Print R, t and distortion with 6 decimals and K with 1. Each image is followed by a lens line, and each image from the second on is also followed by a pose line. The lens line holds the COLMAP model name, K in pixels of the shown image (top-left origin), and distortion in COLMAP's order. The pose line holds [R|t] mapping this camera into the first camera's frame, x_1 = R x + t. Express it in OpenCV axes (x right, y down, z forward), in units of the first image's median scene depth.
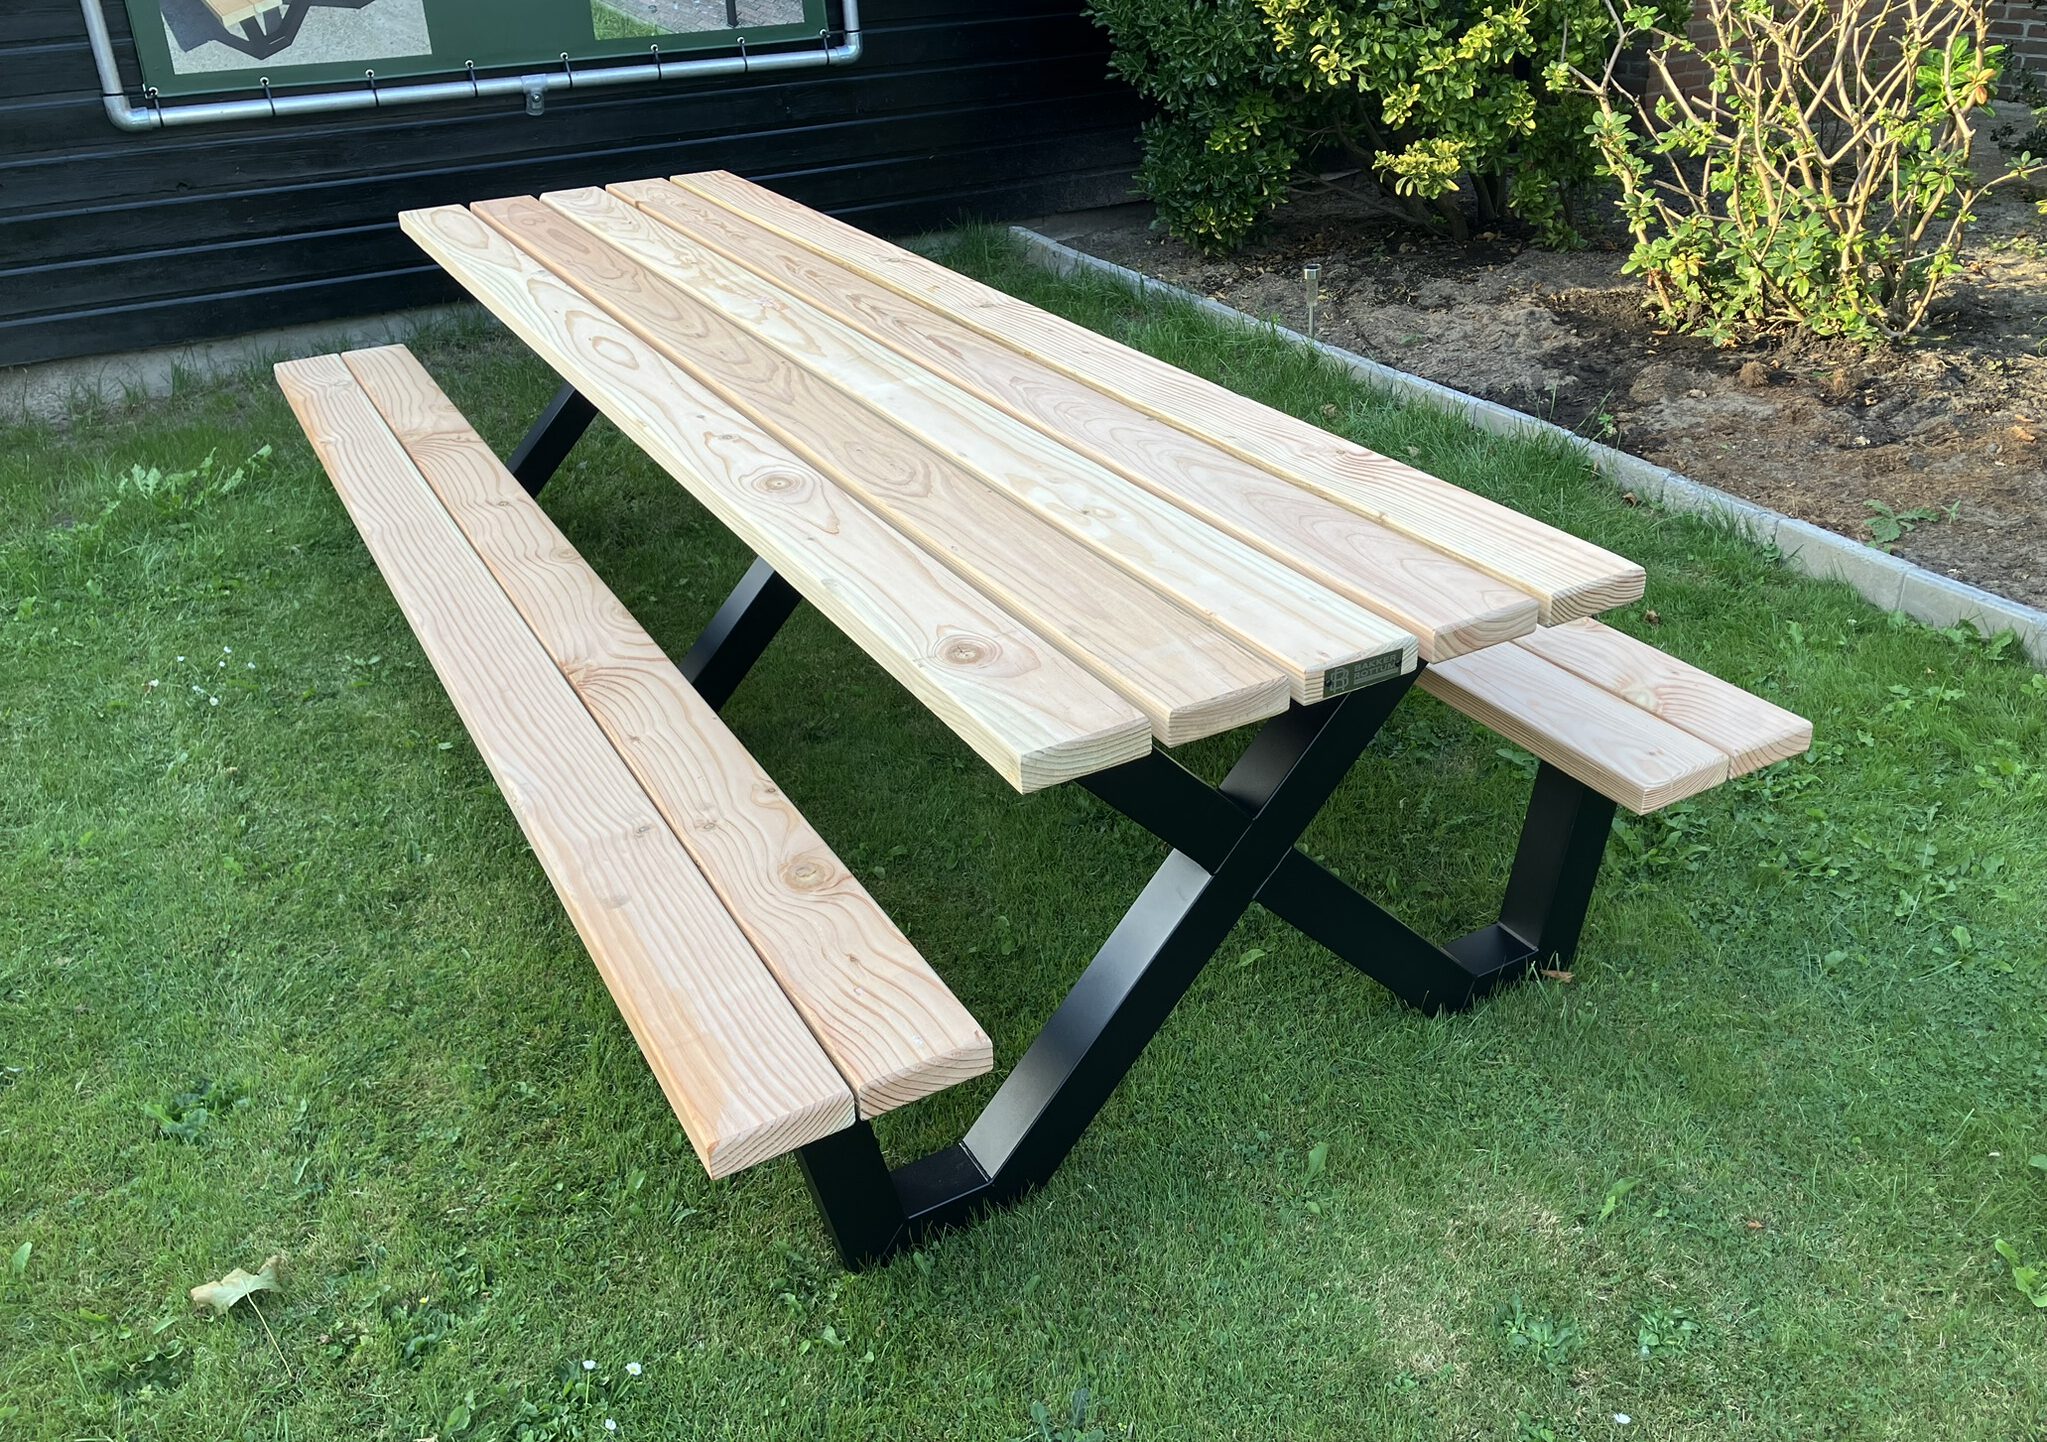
lens RADIAL K [[1652.9, 0, 1023.5], [0, 1652.9, 721.0], [0, 0, 1]] dist [0.045519, -0.002587]
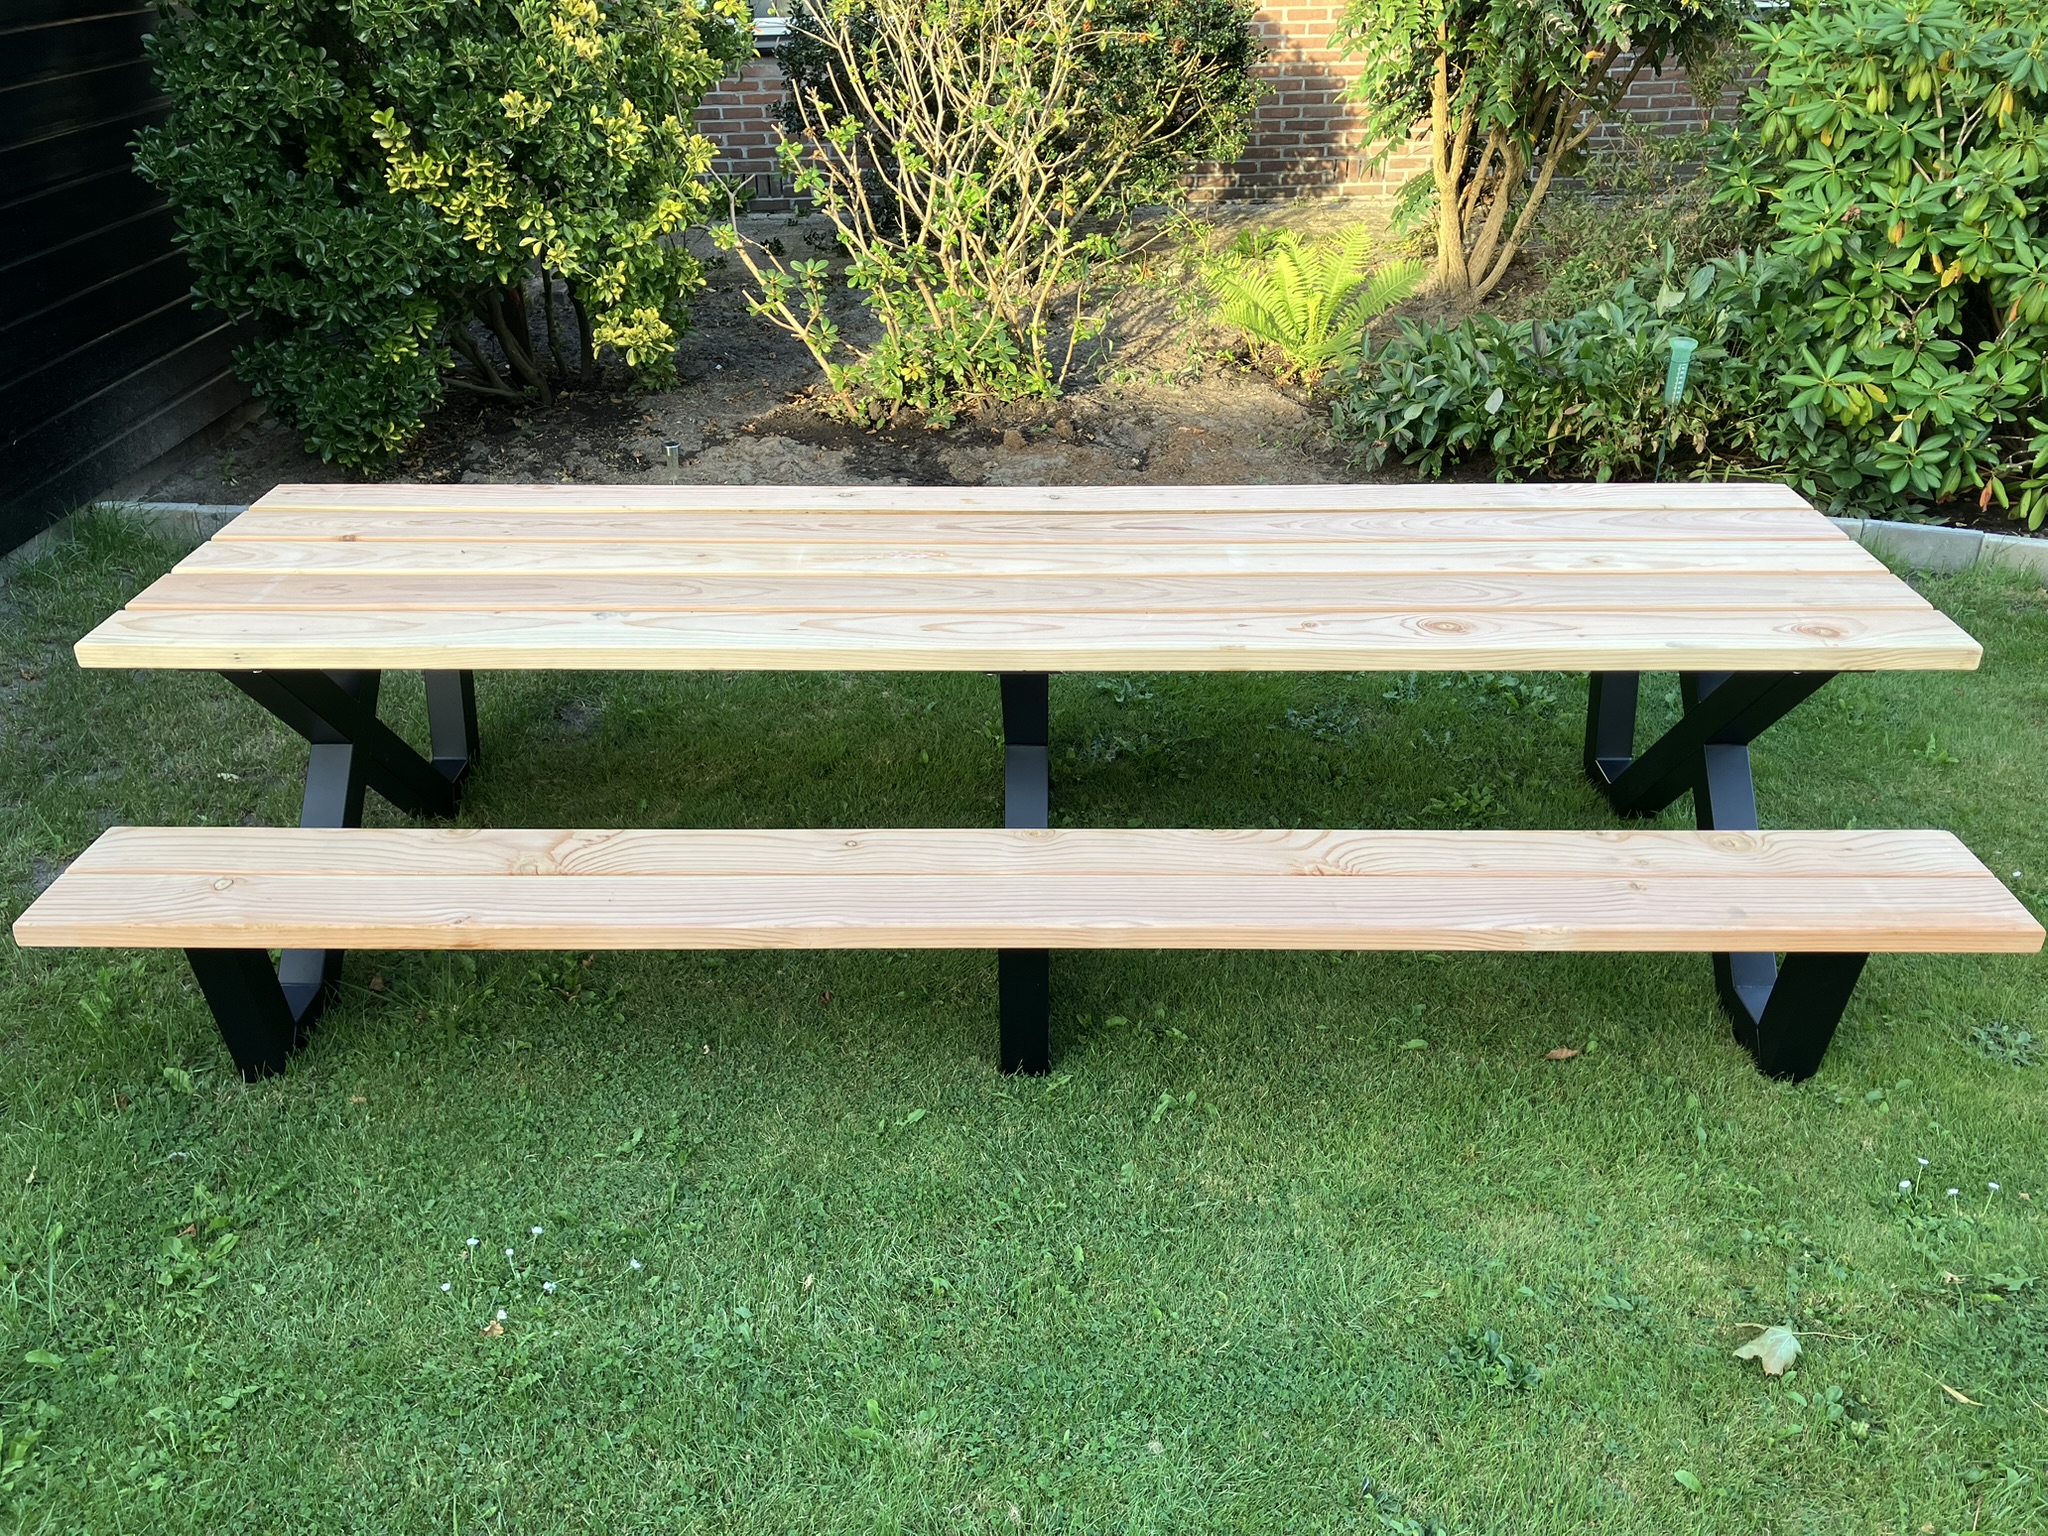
lens RADIAL K [[1714.9, 0, 1024.0], [0, 1714.9, 768.0], [0, 0, 1]] dist [0.071893, -0.001246]
pose [[0.509275, -0.374116, 0.775033, -0.910717], [0.408257, 0.897810, 0.165116, -0.265522], [-0.757605, 0.232323, 0.609968, 0.338328]]
